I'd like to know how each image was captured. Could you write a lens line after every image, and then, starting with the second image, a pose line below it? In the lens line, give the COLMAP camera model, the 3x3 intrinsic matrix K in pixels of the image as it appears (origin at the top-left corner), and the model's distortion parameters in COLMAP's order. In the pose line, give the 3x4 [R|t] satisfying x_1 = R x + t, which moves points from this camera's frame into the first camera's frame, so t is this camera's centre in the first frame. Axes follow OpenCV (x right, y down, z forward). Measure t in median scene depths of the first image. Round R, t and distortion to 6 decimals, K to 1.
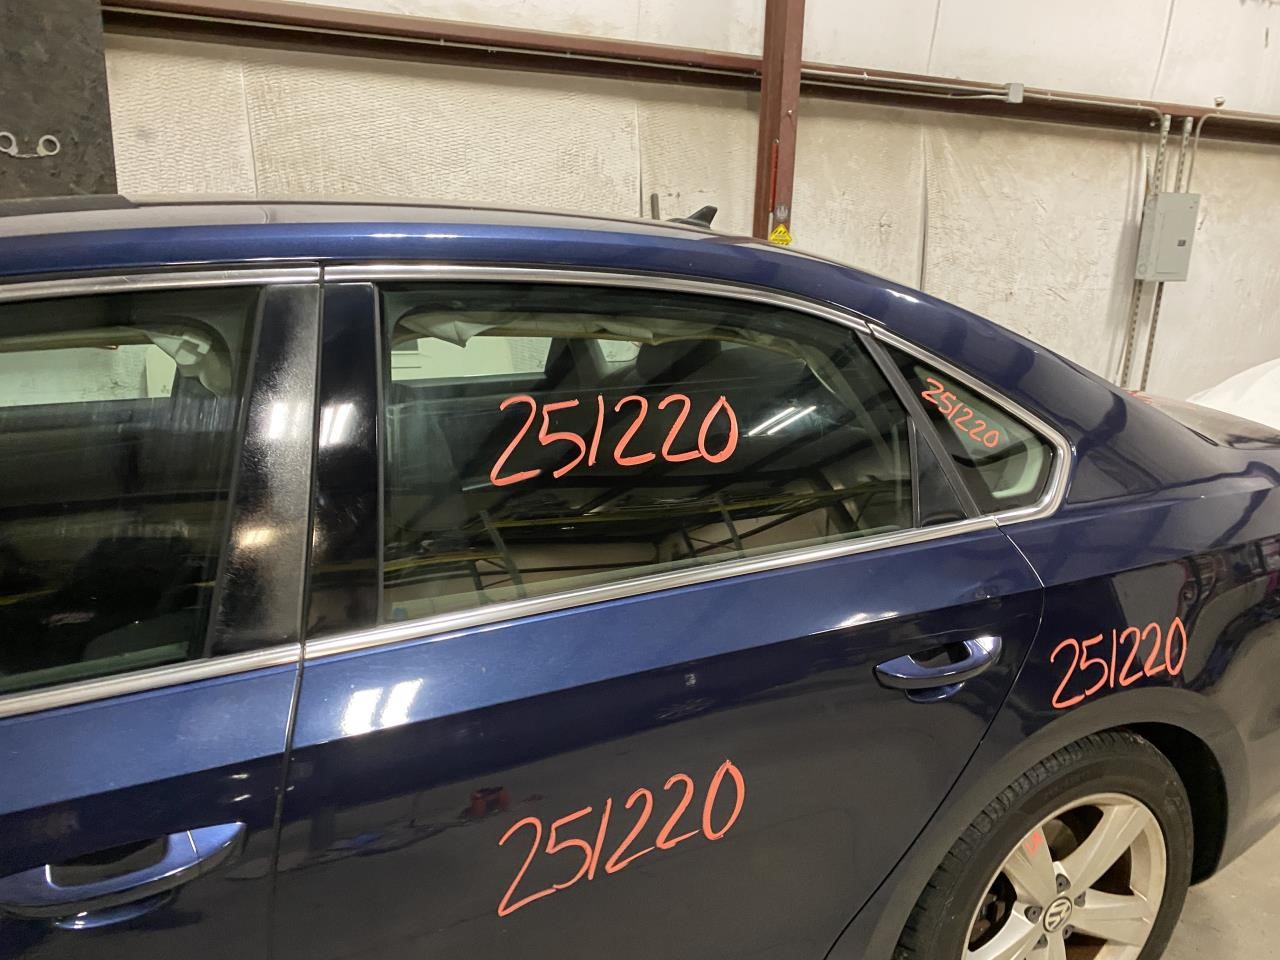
lens RADIAL K [[963.6, 0, 624.7], [0, 963.6, 478.3], [0, 0, 1]] dist [0.031446, -0.031463]
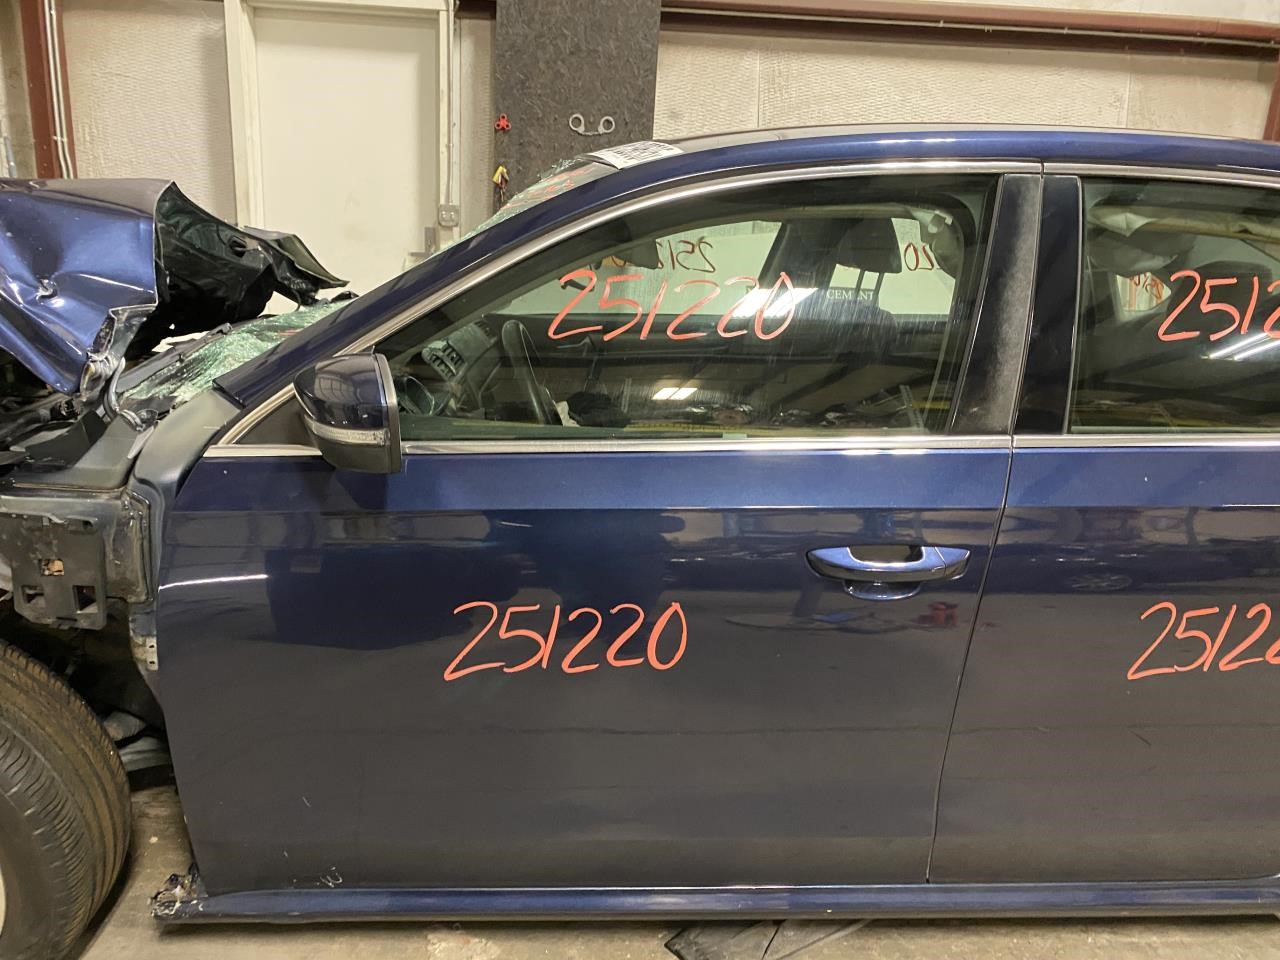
lens RADIAL K [[971.0, 0, 619.3], [0, 971.0, 477.0], [0, 0, 1]] dist [0.008497, -0.007264]
pose [[0.928206, 0.112112, -0.354774, -0.095989], [-0.112801, 0.993440, 0.018811, 0.071808], [0.354556, 0.022559, 0.934763, -0.125466]]
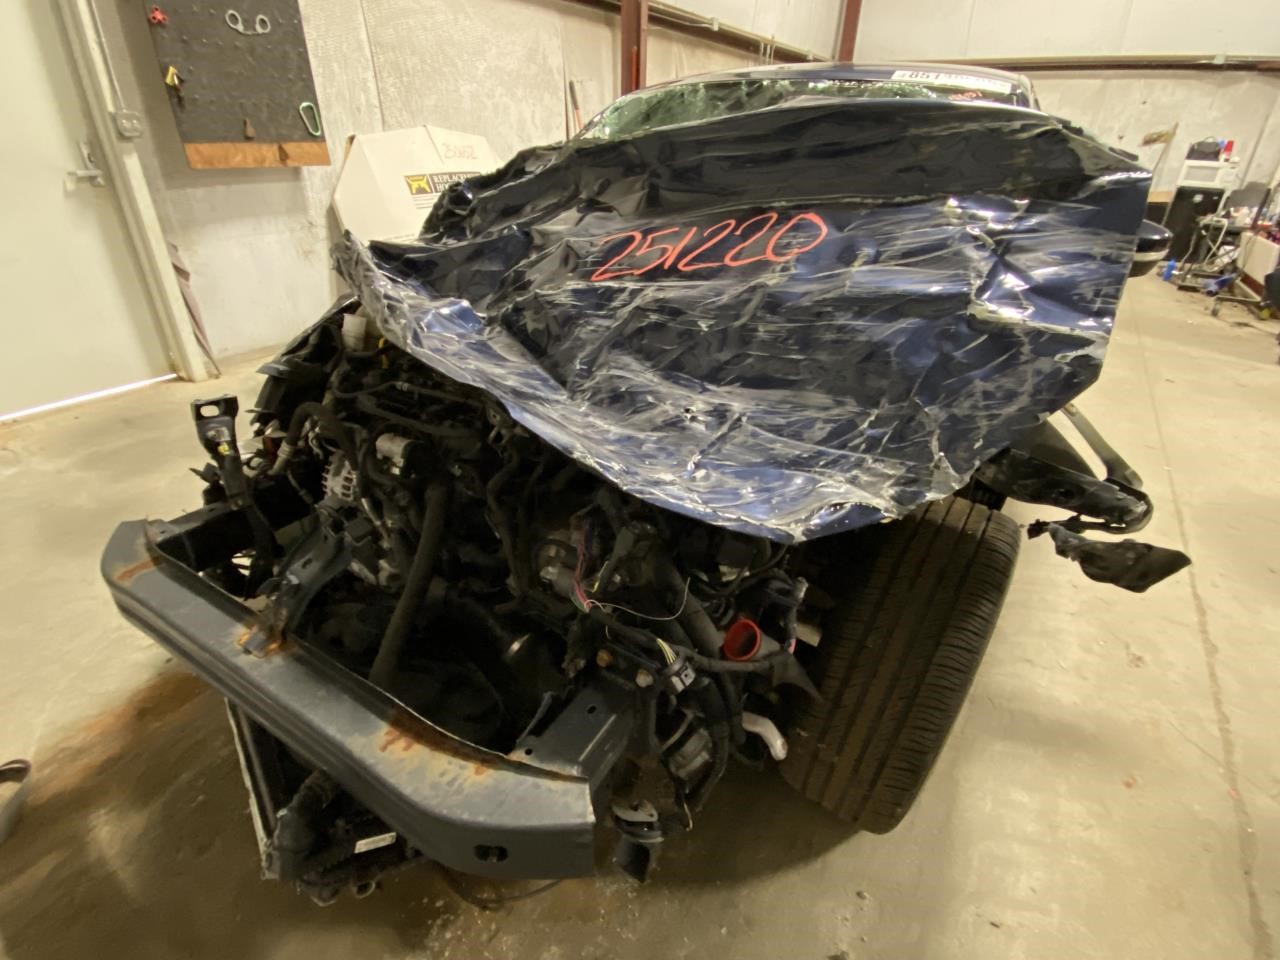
lens RADIAL K [[604.1, 0, 645.9], [0, 604.1, 478.5], [0, 0, 1]] dist [0.013441, -0.014383]
pose [[0.840346, -0.271707, 0.469035, -0.706344], [0.126719, 0.939795, 0.317377, 0.036546], [-0.527031, -0.207271, 0.824183, -0.061183]]
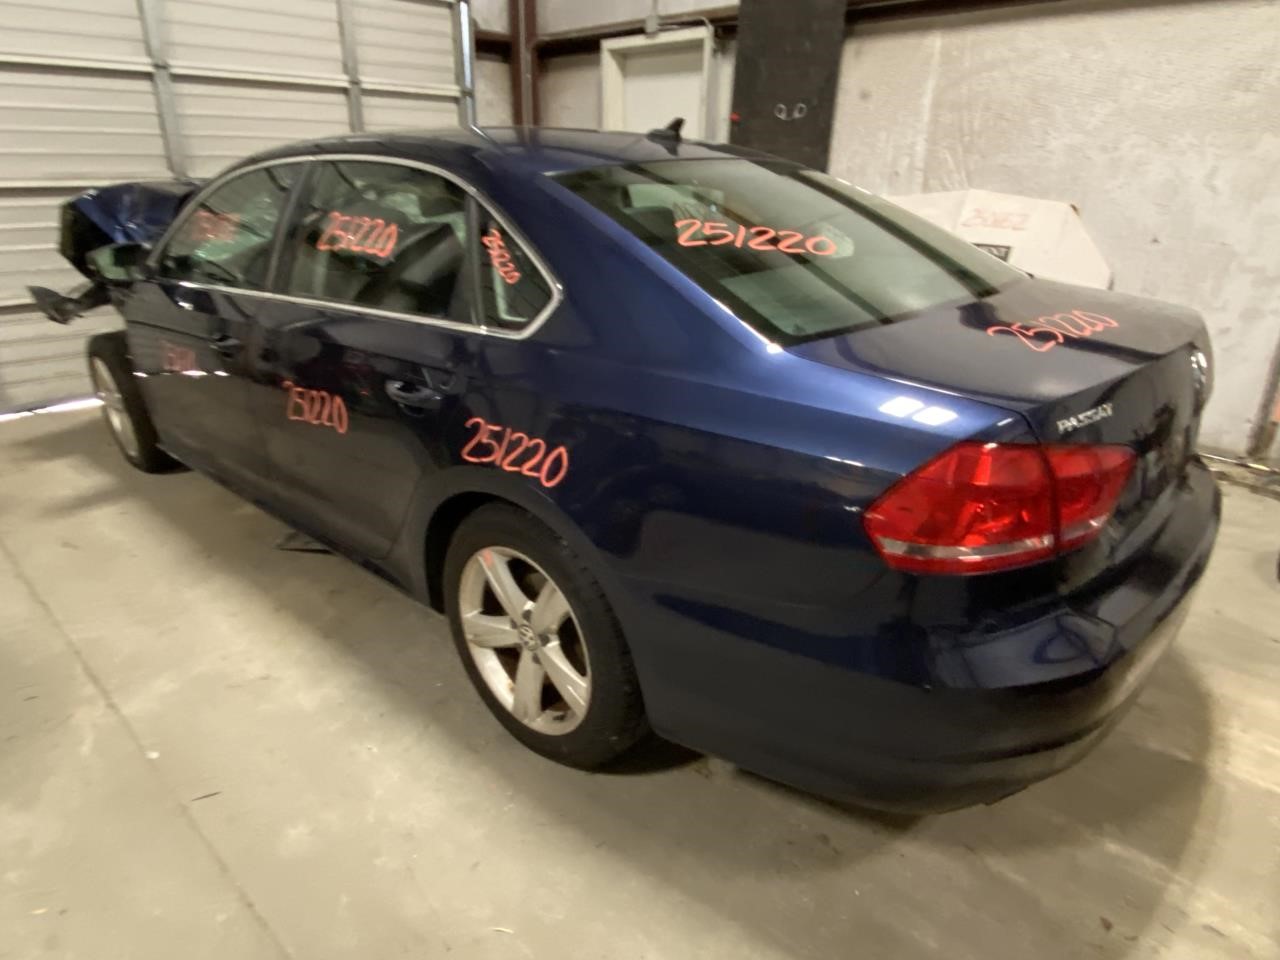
lens RADIAL K [[766.6, 0, 655.7], [0, 766.6, 500.1], [0, 0, 1]] dist [0.042564, -0.042176]
pose [[0.413749, 0.341625, -0.843863, 0.597080], [-0.216868, 0.937225, 0.273091, -0.039262], [0.884183, 0.070016, 0.461863, 0.248996]]
